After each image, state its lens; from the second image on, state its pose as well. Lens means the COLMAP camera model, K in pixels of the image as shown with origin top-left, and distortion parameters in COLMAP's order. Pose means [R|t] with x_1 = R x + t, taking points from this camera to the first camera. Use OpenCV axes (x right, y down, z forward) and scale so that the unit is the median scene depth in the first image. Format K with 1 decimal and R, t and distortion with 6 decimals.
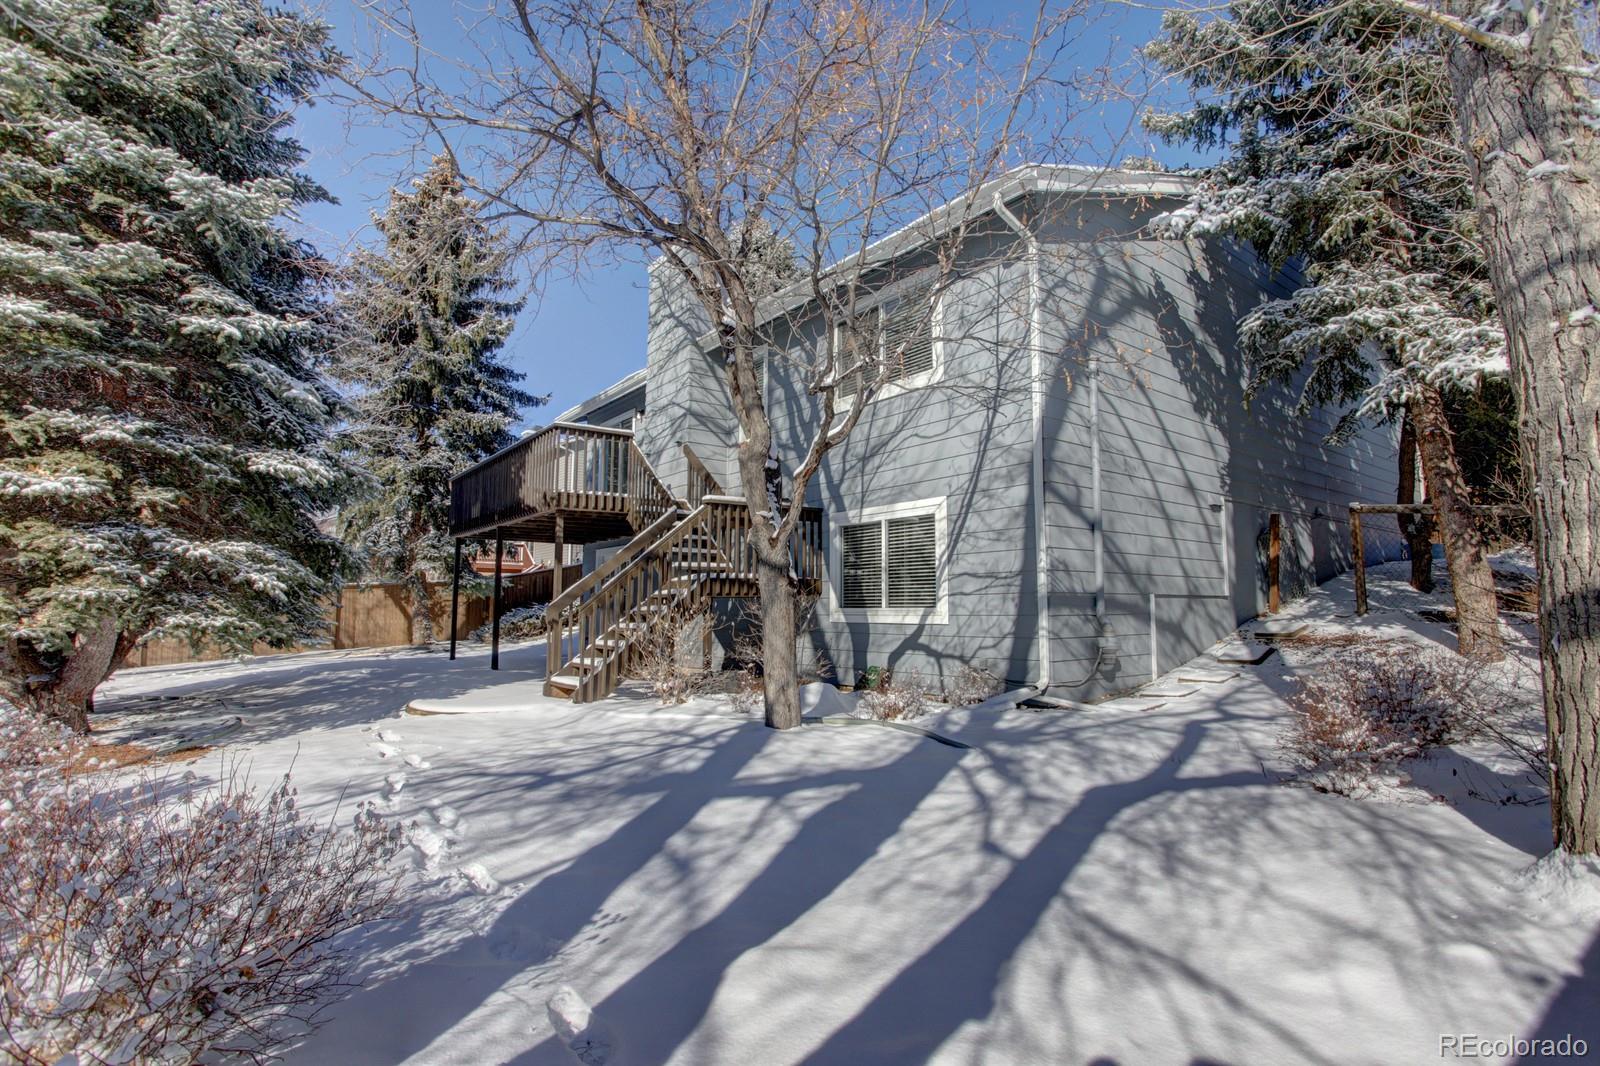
lens RADIAL K [[785.8, 0, 794.1], [0, 785.8, 532.9], [0, 0, 1]] dist [-0.041510, 0.010366]
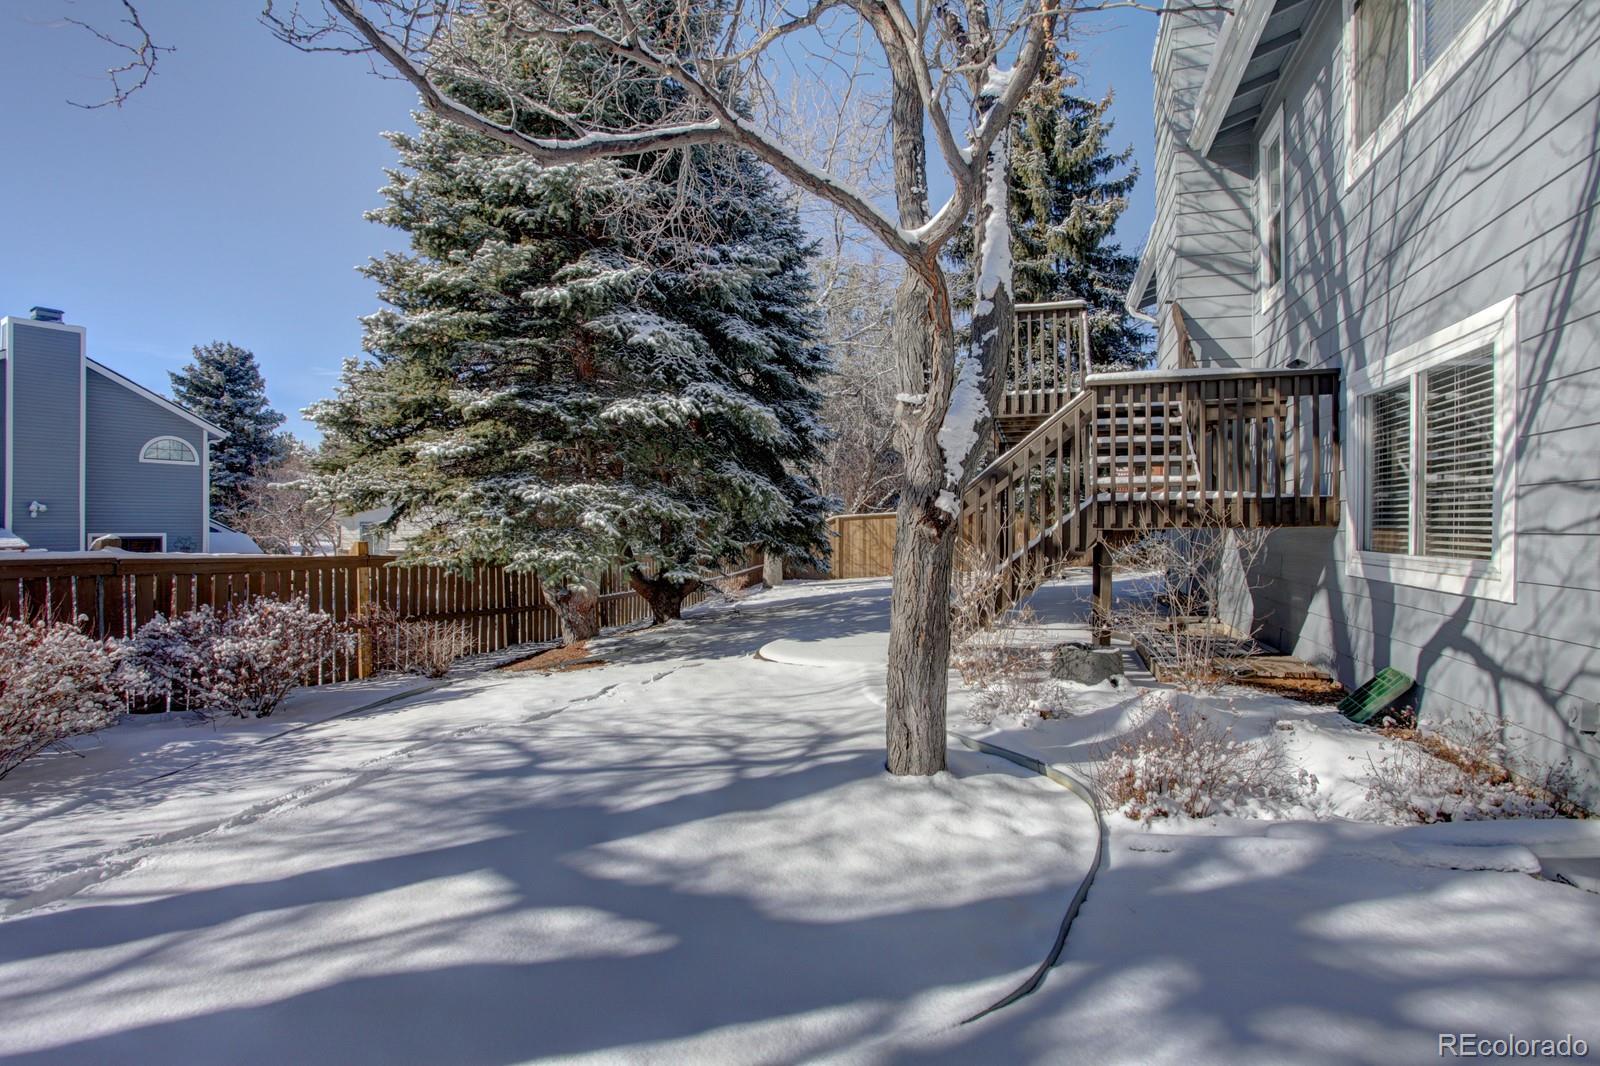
lens RADIAL K [[785.8, 0, 799.7], [0, 785.8, 524.7], [0, 0, 1]] dist [-0.041510, 0.010366]
pose [[0.597493, 0.001302, -0.801873, 0.280991], [0.074962, 0.995529, 0.057472, 0.021764], [0.798363, -0.094449, 0.594724, 0.432323]]
